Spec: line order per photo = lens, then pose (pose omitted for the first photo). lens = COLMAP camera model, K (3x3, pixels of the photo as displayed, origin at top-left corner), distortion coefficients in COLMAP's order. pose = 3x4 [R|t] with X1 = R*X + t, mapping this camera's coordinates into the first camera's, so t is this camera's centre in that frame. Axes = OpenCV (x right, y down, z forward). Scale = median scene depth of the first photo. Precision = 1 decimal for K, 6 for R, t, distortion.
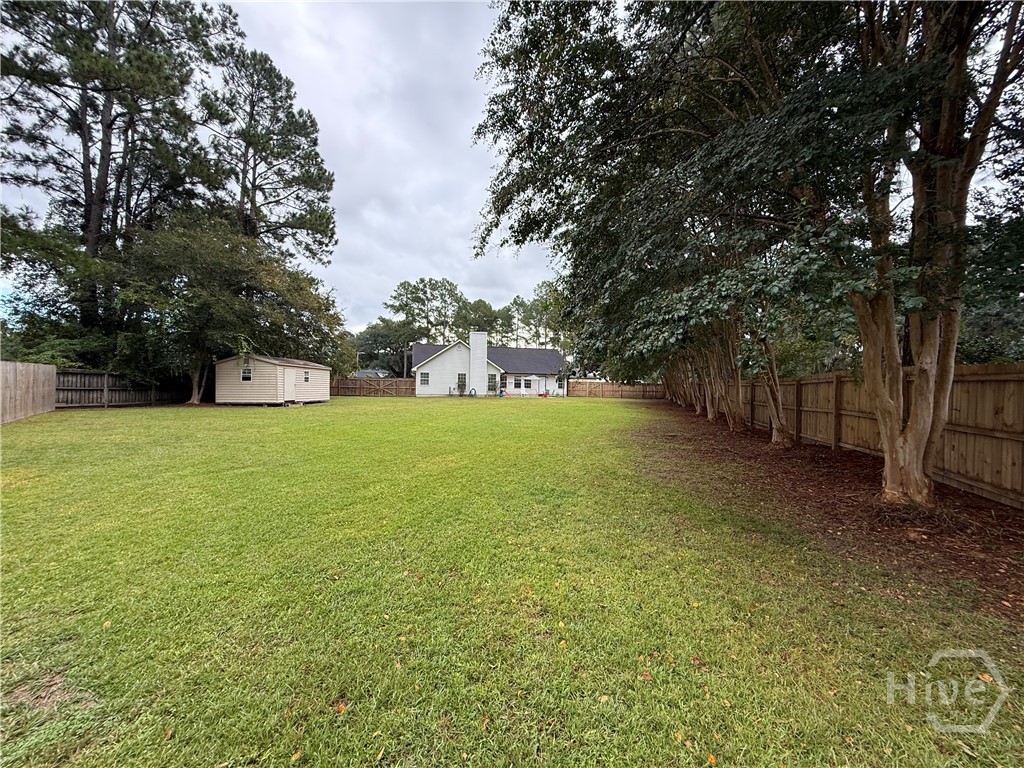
lens RADIAL K [[408.4, 0, 509.8], [0, 408.4, 387.9], [0, 0, 1]] dist [-0.001352, 0.000352]
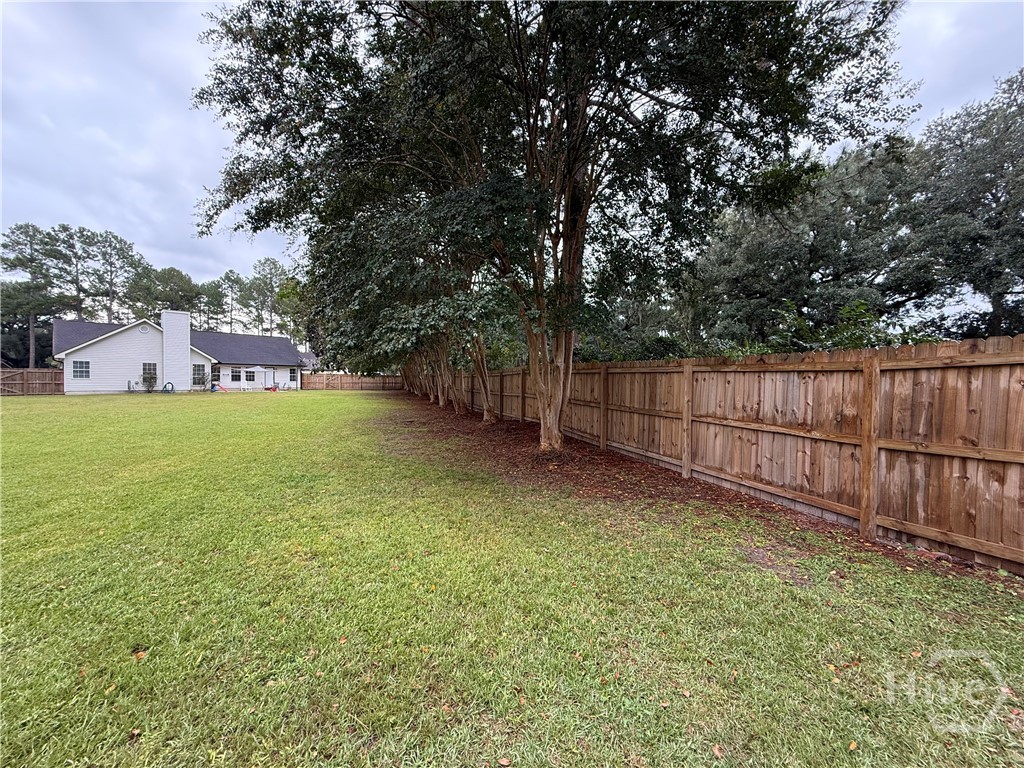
lens RADIAL K [[408.4, 0, 506.0], [0, 408.4, 384.3], [0, 0, 1]] dist [-0.001352, 0.000352]
pose [[0.819585, -0.015137, 0.572758, -0.048767], [0.008909, 0.999867, 0.013677, 0.001701], [-0.572889, -0.006107, 0.819610, -0.124061]]
